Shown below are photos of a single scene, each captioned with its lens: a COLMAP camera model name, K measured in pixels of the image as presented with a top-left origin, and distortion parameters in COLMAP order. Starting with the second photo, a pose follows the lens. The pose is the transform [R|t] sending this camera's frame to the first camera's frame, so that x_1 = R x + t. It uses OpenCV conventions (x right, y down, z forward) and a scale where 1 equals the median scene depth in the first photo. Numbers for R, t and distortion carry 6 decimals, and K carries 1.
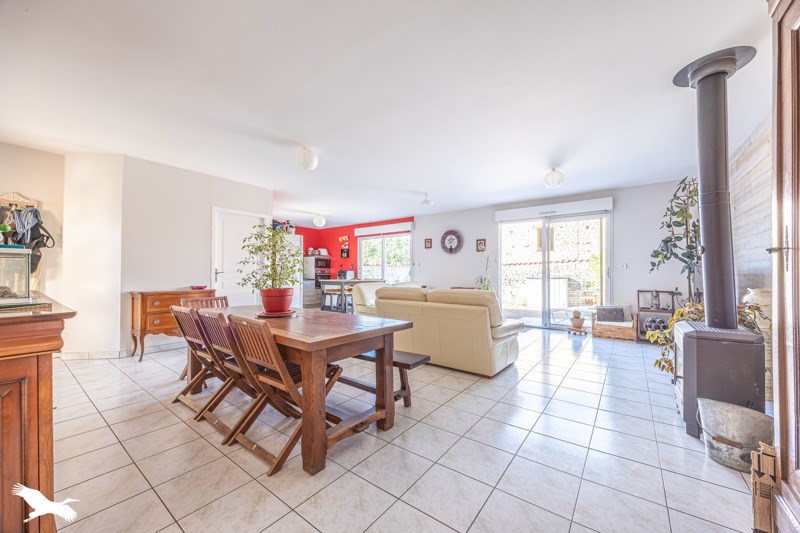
lens RADIAL K [[307.9, 0, 403.0], [0, 307.9, 273.1], [0, 0, 1]] dist [0.001110, 0.000016]
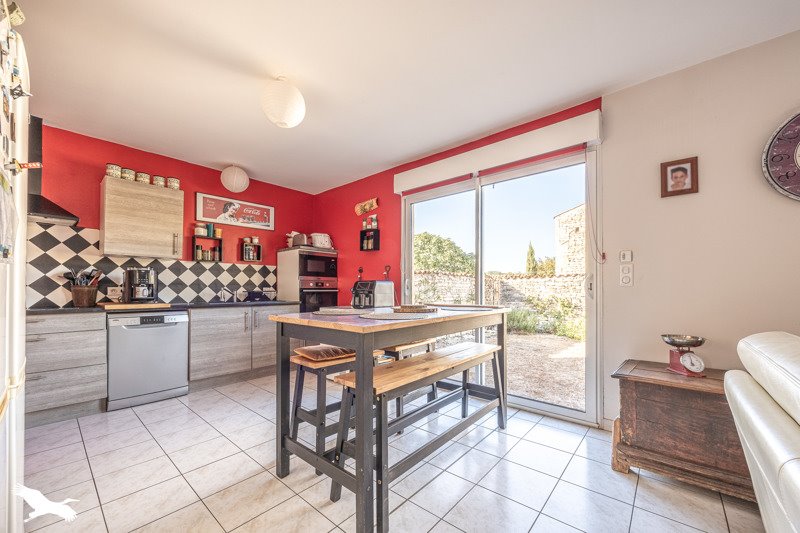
lens RADIAL K [[307.9, 0, 404.2], [0, 307.9, 286.3], [0, 0, 1]] dist [0.001110, 0.000016]
pose [[0.998399, -0.002849, -0.056498, -0.117198], [0.002608, 0.999987, -0.004337, 0.000058], [0.056510, 0.004182, 0.998393, 0.581326]]
